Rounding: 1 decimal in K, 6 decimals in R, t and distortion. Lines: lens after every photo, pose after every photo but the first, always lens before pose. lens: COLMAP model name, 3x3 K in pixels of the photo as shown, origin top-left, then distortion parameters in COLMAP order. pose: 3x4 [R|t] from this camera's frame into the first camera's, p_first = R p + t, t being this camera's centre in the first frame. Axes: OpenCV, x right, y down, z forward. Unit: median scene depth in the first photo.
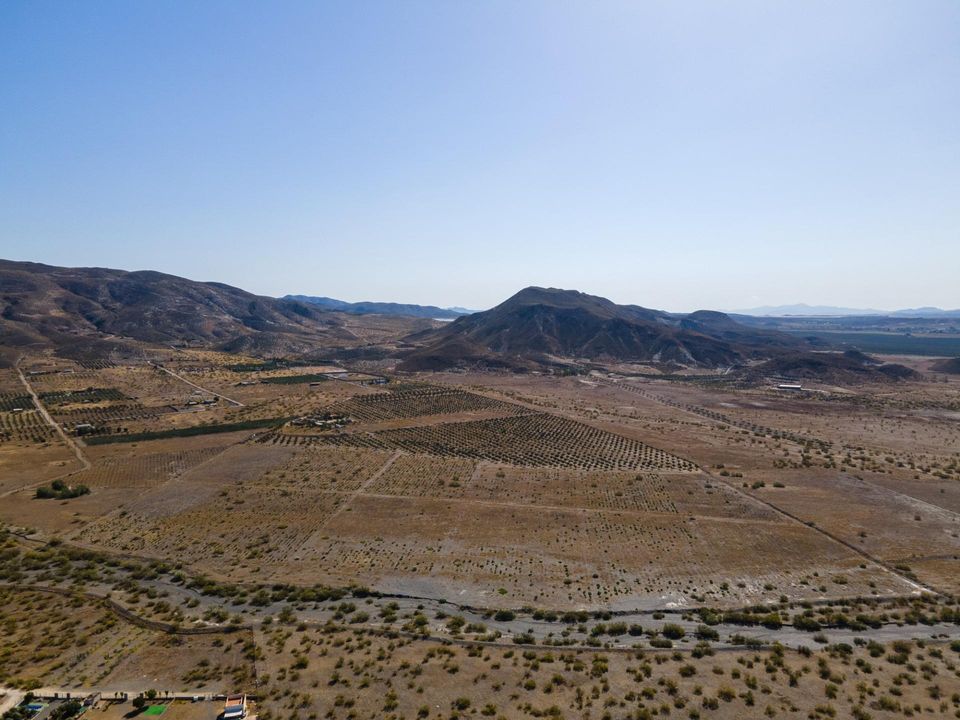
lens RADIAL K [[702.5, 0, 482.8], [0, 702.5, 362.3], [0, 0, 1]] dist [0.043844, -0.002129]
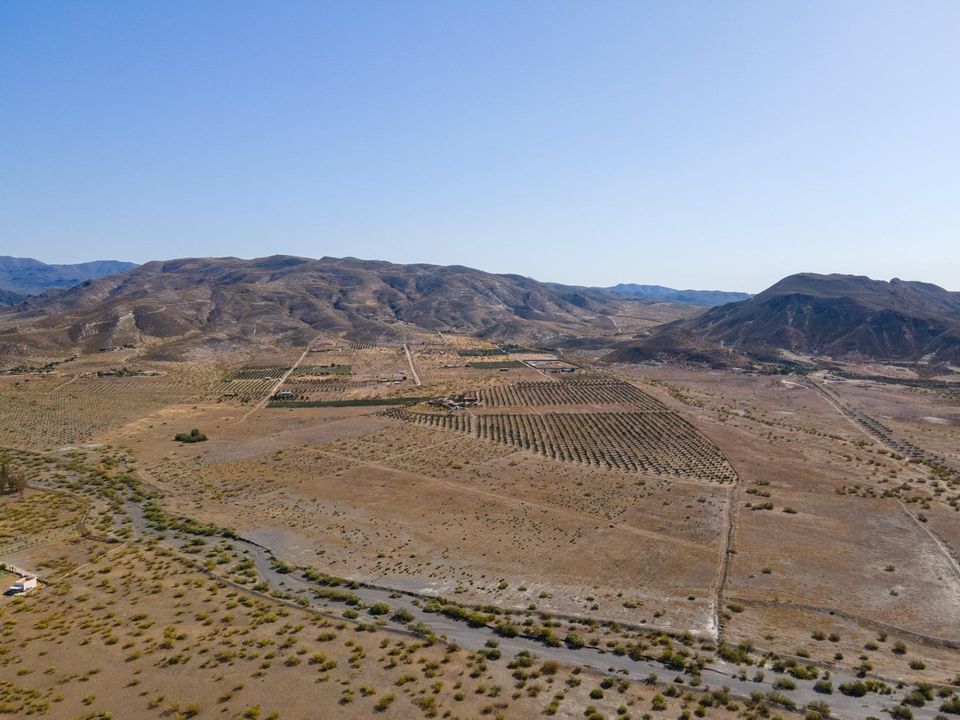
lens RADIAL K [[702.5, 0, 482.8], [0, 702.5, 362.3], [0, 0, 1]] dist [0.043844, -0.002129]
pose [[0.882119, 0.042837, -0.469076, 0.196310], [-0.034895, 0.999063, 0.025615, -0.005798], [0.469733, -0.006227, 0.882787, 0.028364]]
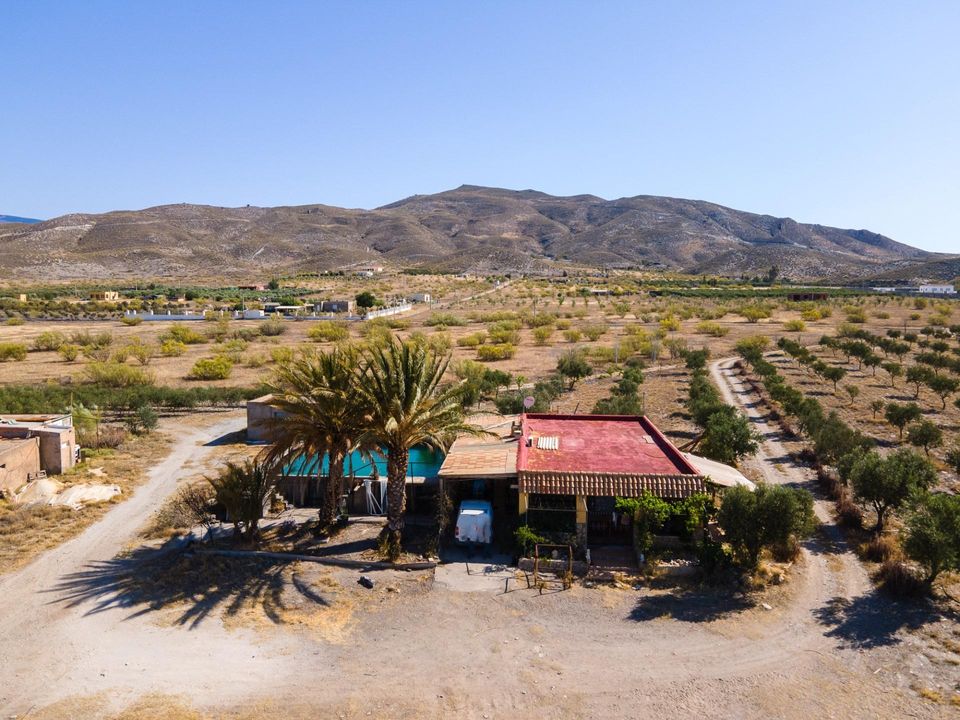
lens RADIAL K [[702.5, 0, 482.8], [0, 702.5, 362.3], [0, 0, 1]] dist [0.043844, -0.002129]
pose [[0.716575, 0.080858, -0.692808, -0.110039], [-0.064122, 0.996689, 0.050002, 0.042526], [0.694556, 0.008594, 0.719387, 0.589751]]
